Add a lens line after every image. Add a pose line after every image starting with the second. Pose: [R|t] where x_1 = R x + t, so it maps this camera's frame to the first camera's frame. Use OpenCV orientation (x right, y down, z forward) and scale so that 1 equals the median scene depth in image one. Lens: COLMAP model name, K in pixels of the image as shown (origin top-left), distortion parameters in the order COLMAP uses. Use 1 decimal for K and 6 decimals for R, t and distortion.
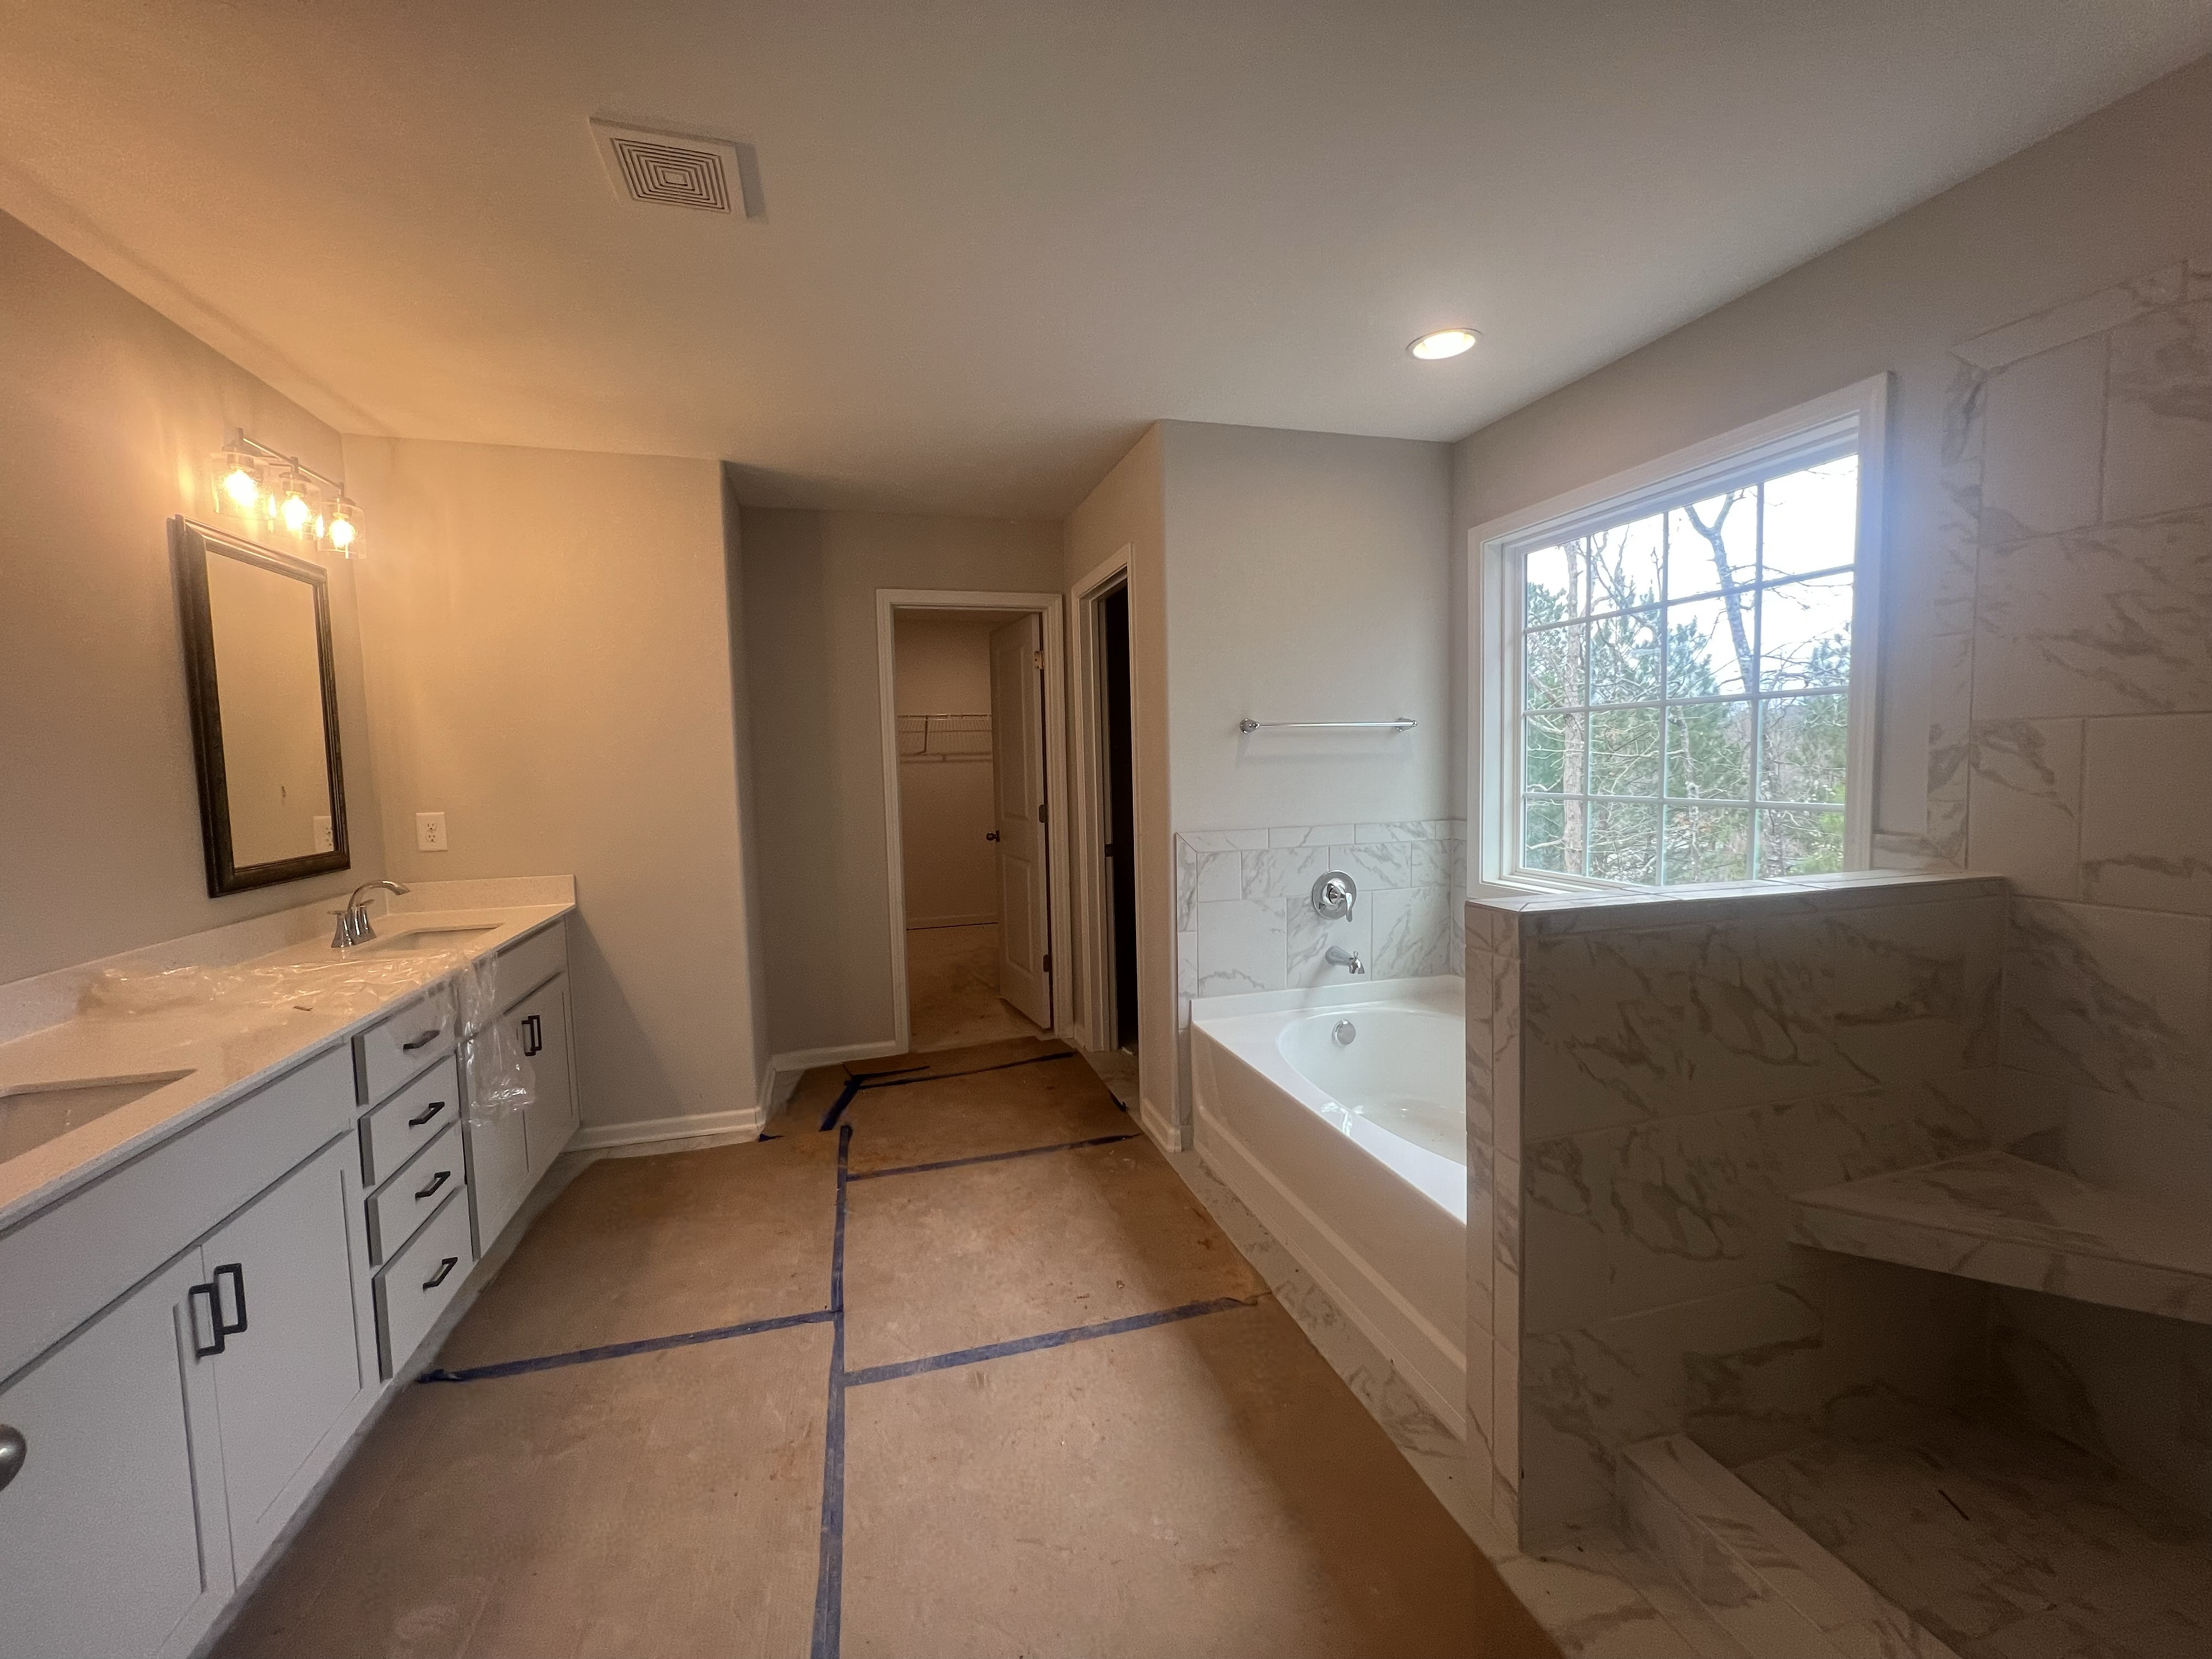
lens RADIAL K [[885.2, 0, 1109.3], [0, 885.2, 824.7], [0, 0, 1]] dist [-0.002718, -0.000121]
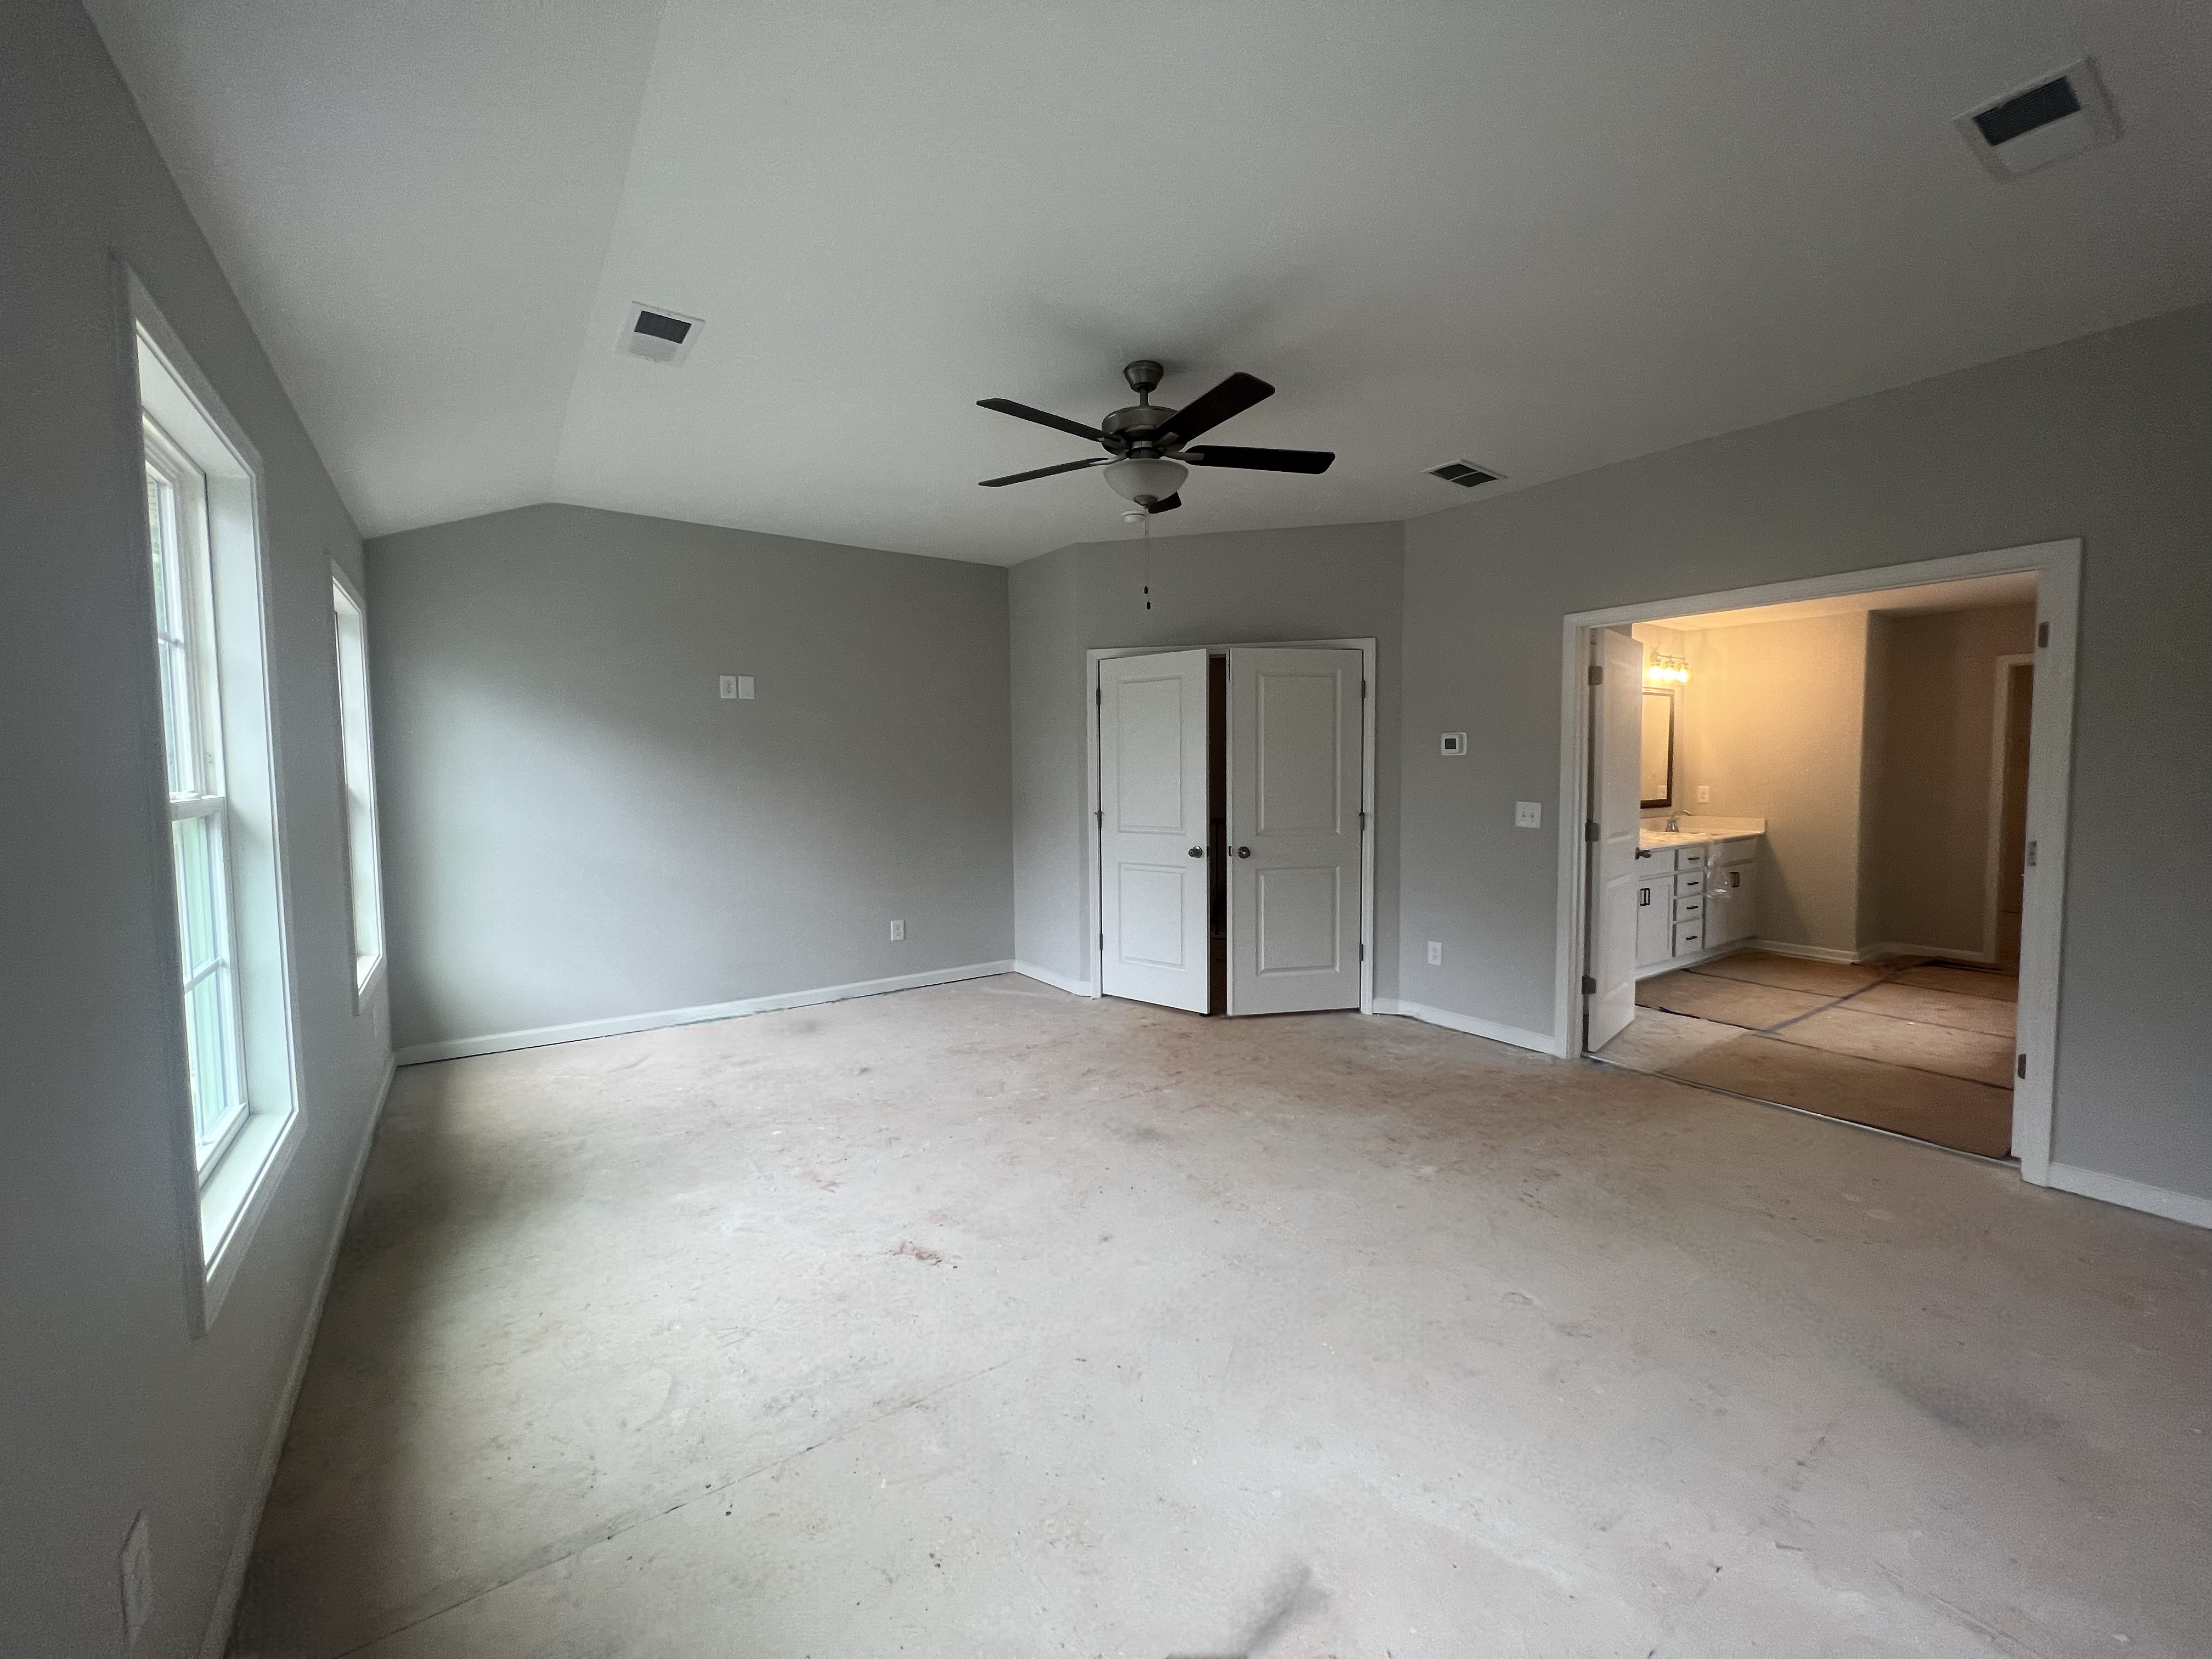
lens RADIAL K [[885.2, 0, 1110.7], [0, 885.2, 825.3], [0, 0, 1]] dist [-0.002718, -0.000121]
pose [[0.325975, 0.074947, -0.942403, 1.048113], [-0.071047, 0.995976, 0.054632, 0.083022], [0.942705, 0.049146, 0.329988, -1.399399]]
